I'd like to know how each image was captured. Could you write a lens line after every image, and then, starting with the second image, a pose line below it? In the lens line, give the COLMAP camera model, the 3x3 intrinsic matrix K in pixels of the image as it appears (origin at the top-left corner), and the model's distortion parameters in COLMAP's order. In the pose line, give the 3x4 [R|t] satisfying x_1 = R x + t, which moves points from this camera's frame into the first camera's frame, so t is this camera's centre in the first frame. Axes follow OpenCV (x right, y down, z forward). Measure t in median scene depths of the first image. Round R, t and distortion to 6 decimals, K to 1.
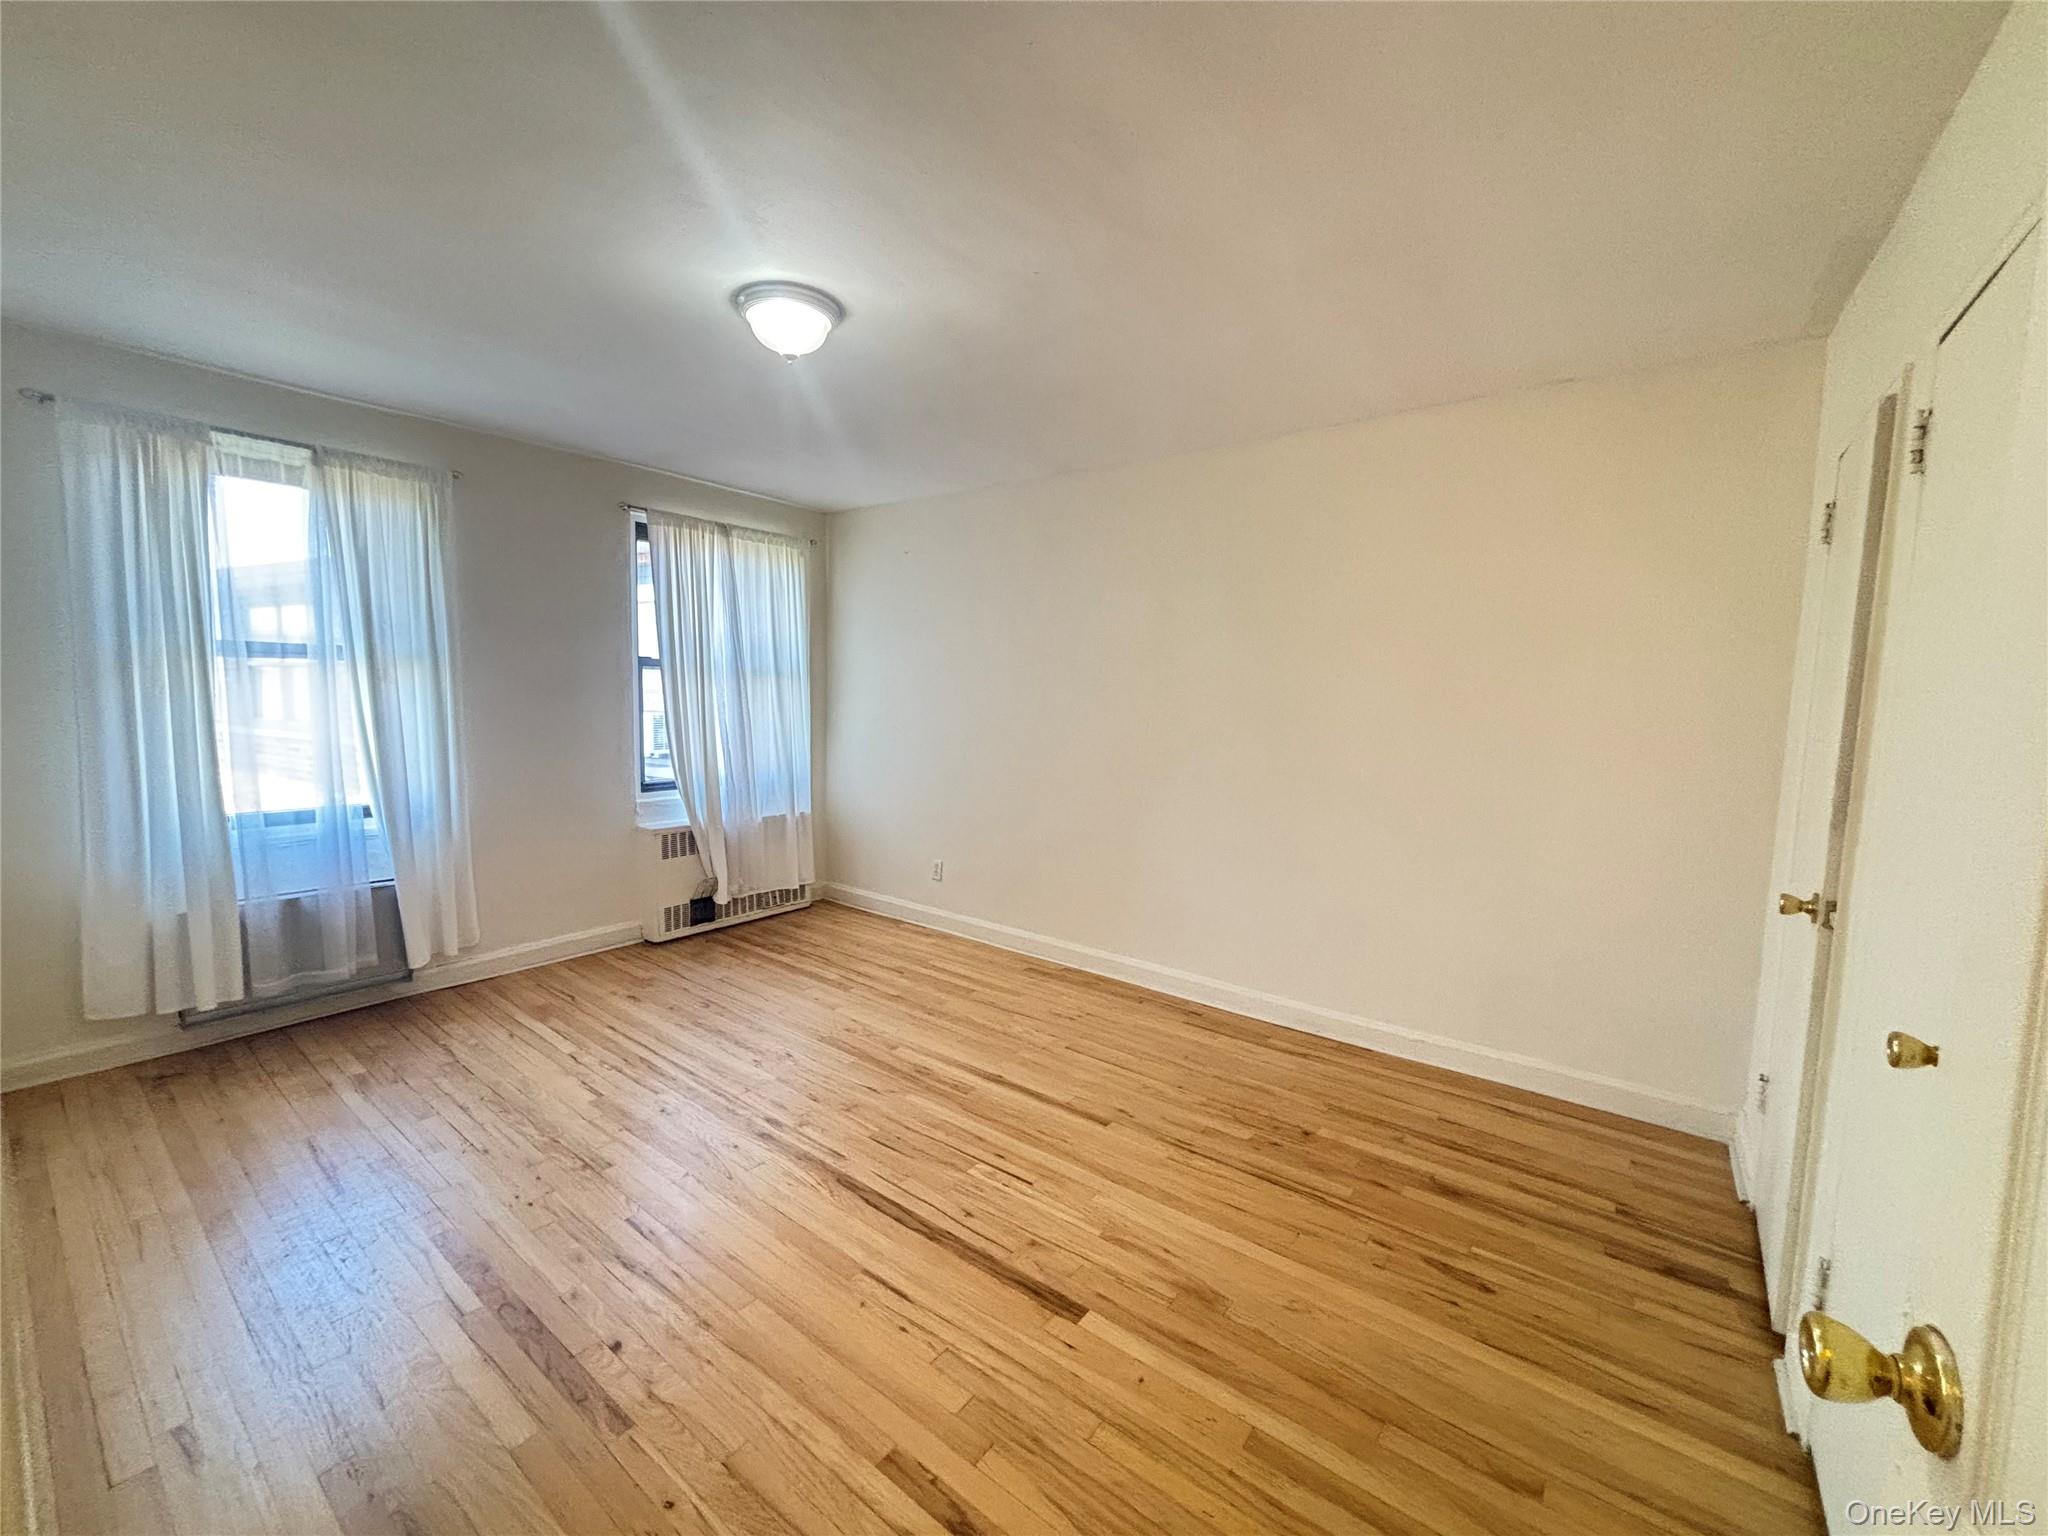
lens RADIAL K [[826.0, 0, 1018.4], [0, 826.0, 768.7], [0, 0, 1]] dist [0.000239, -0.000228]
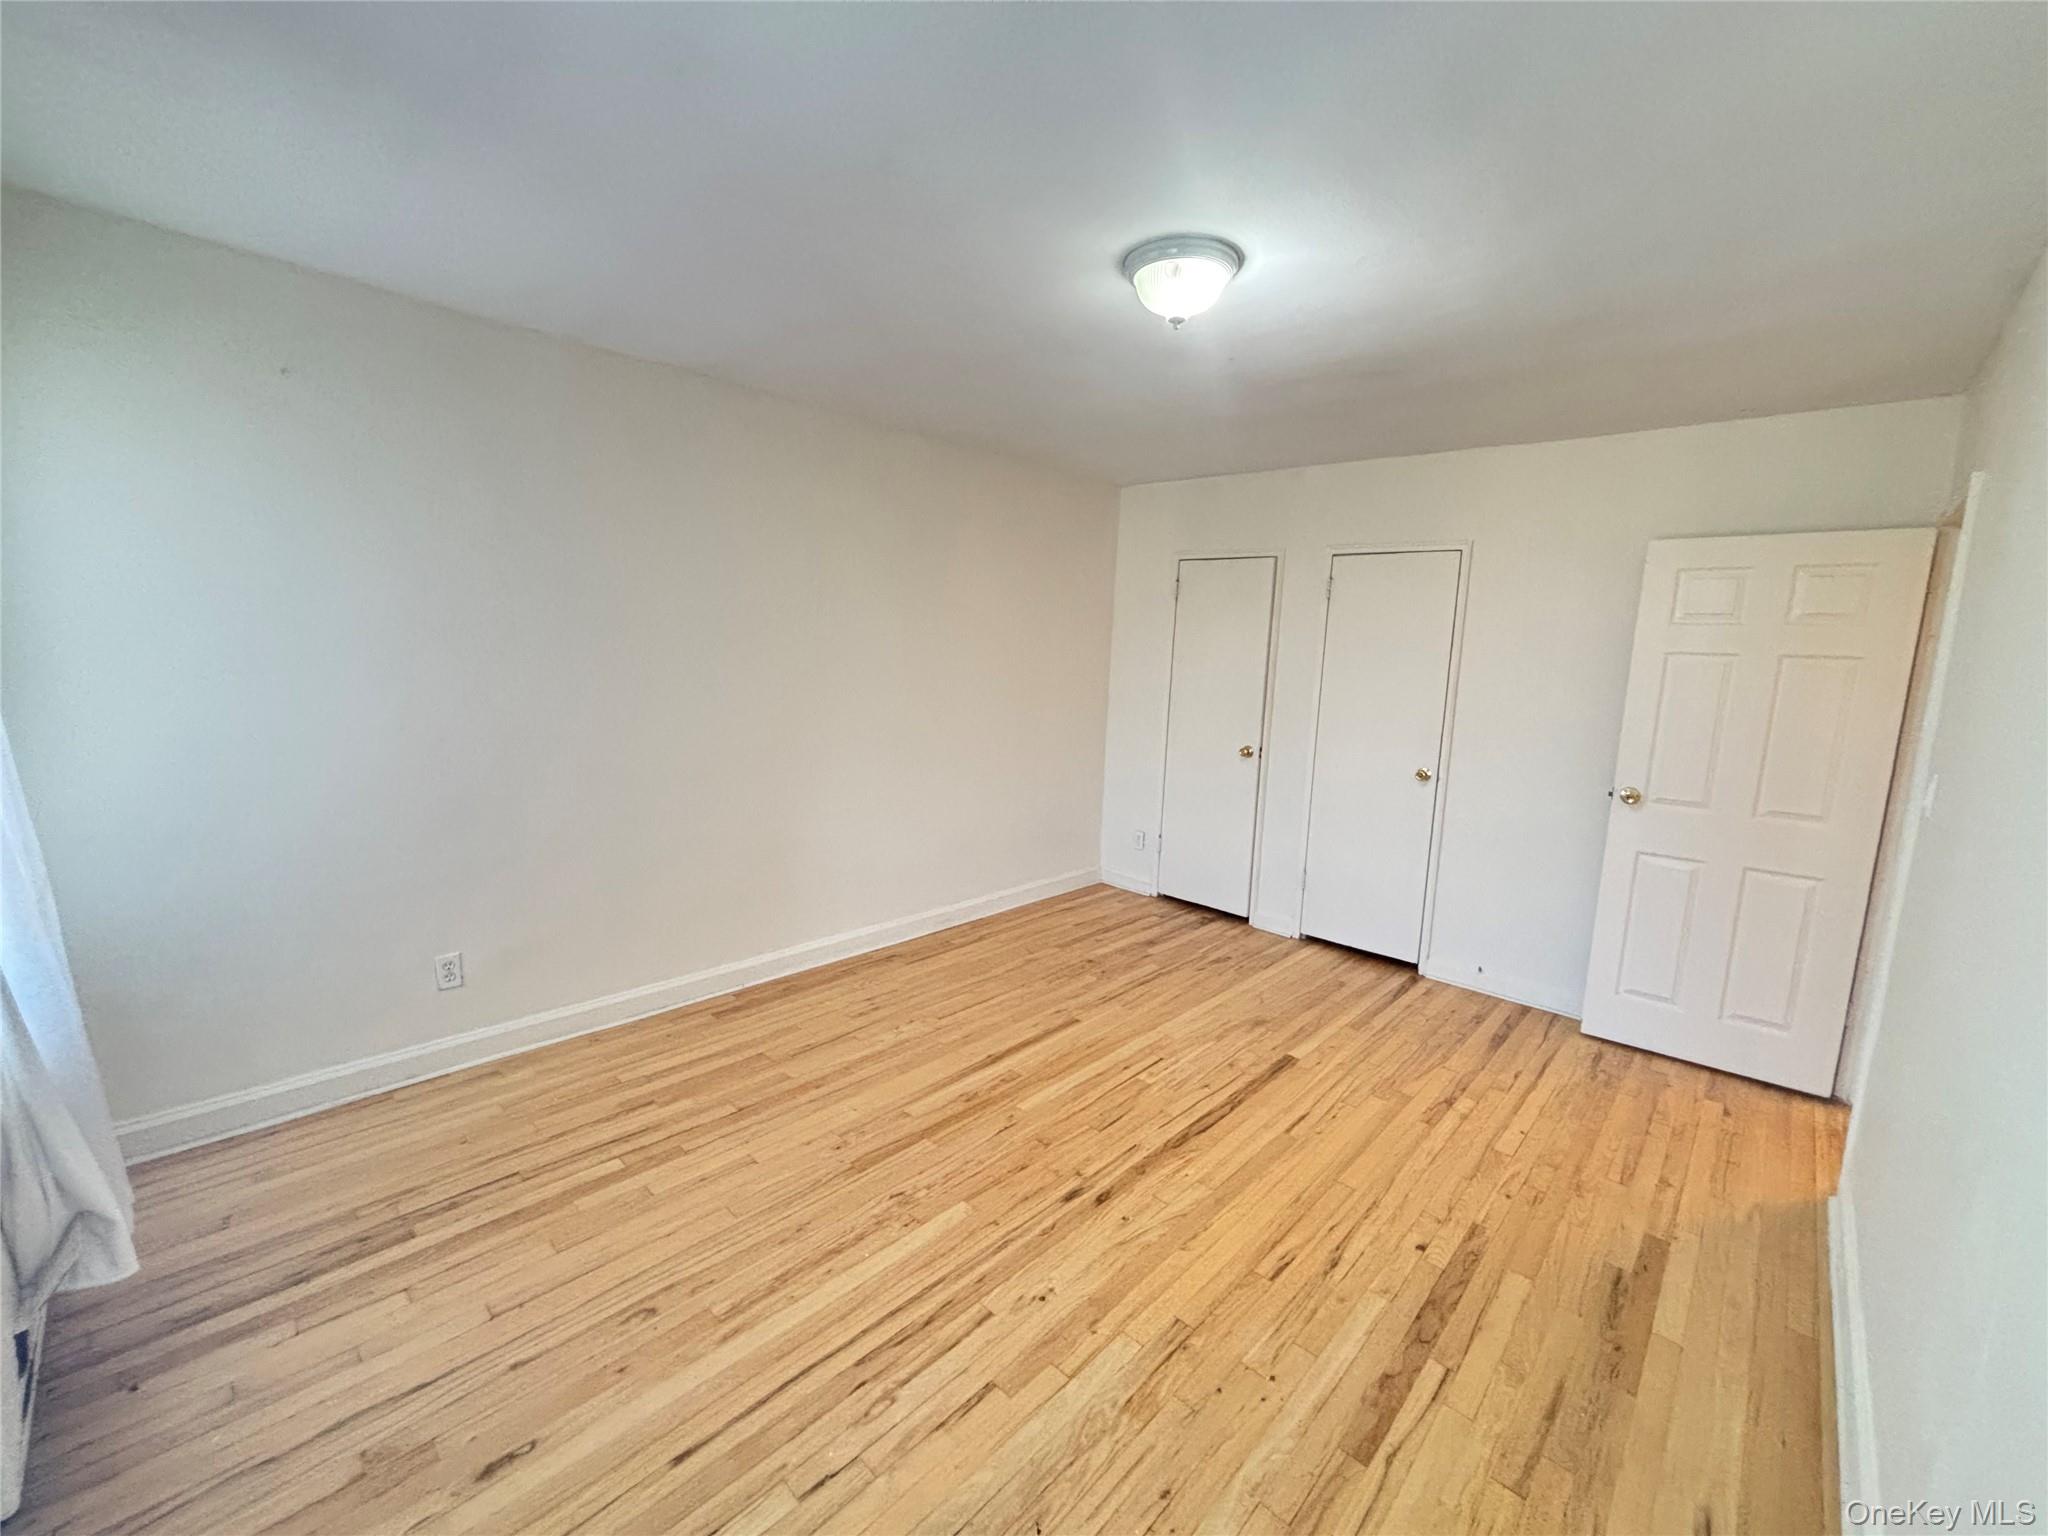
lens RADIAL K [[826.0, 0, 1033.5], [0, 826.0, 760.1], [0, 0, 1]] dist [0.000239, -0.000228]
pose [[0.099437, -0.156942, 0.982589, -1.010333], [0.065622, 0.986368, 0.150905, -0.141289], [-0.992878, 0.049474, 0.108381, 0.870702]]
